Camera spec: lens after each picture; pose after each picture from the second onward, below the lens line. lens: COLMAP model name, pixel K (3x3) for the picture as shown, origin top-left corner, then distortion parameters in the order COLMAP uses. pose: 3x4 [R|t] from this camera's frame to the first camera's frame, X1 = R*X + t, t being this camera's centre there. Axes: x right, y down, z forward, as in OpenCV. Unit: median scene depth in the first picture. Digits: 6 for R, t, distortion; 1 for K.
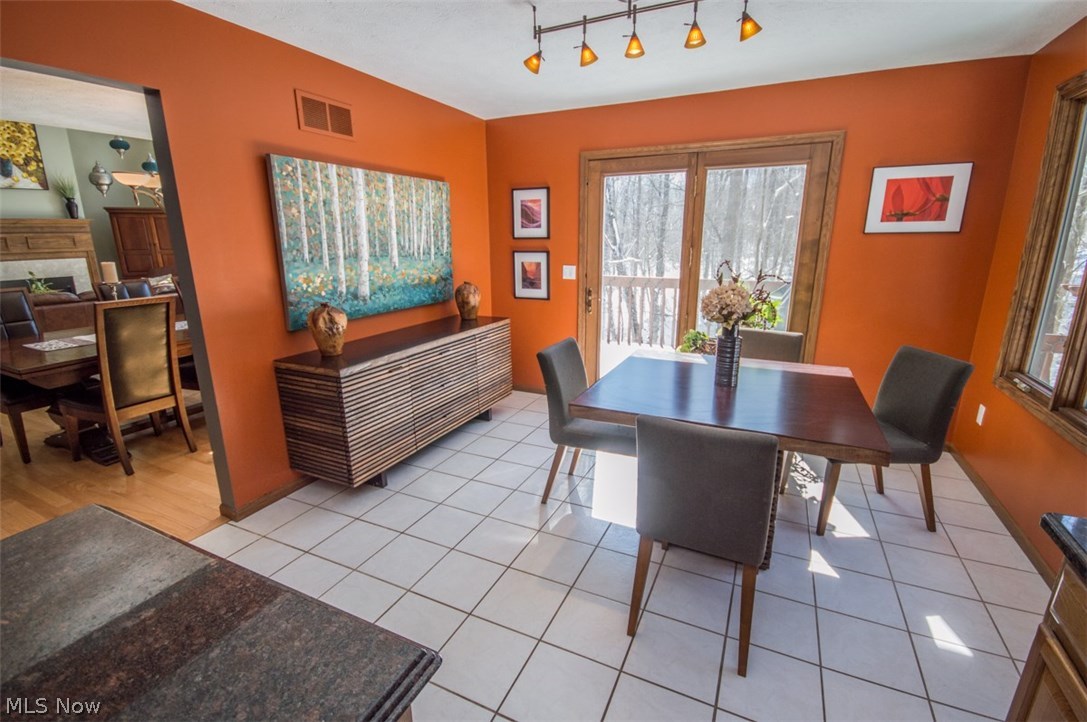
lens RADIAL K [[488.3, 0, 538.6], [0, 488.3, 358.9], [0, 0, 1]] dist [-0.000898, -0.003574]
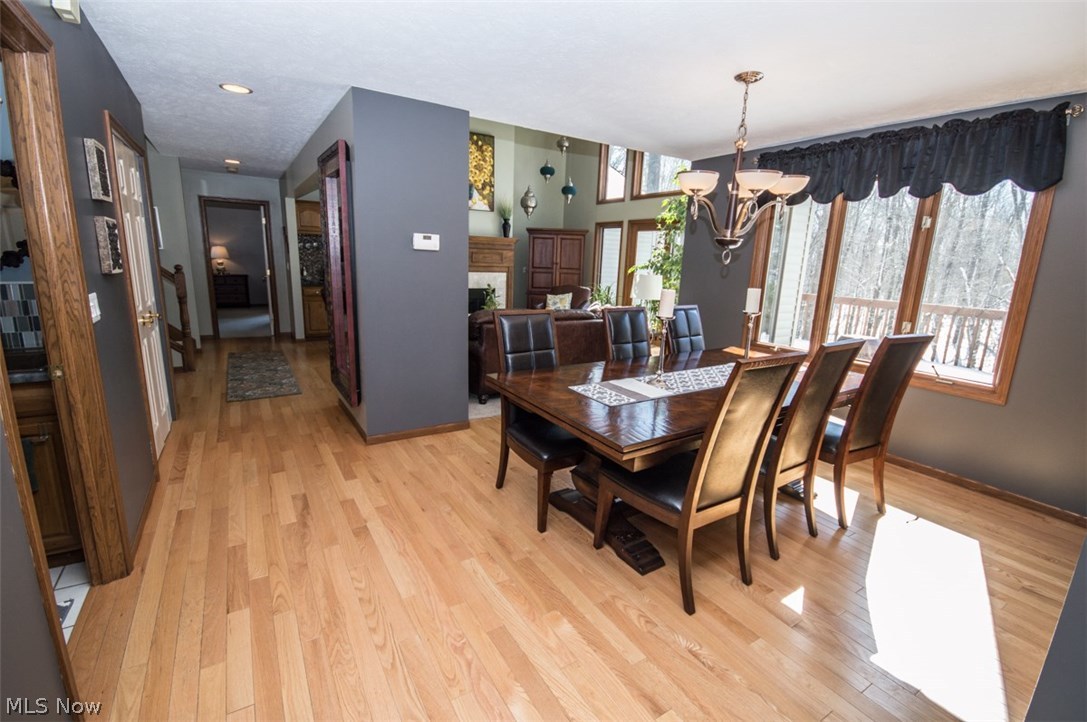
lens RADIAL K [[488.3, 0, 553.1], [0, 488.3, 363.9], [0, 0, 1]] dist [-0.000898, -0.003574]
pose [[0.855587, 0.150638, -0.495257, -0.279859], [-0.174268, 0.984697, -0.001553, -0.023489], [0.487445, 0.087636, 0.868745, 0.119310]]
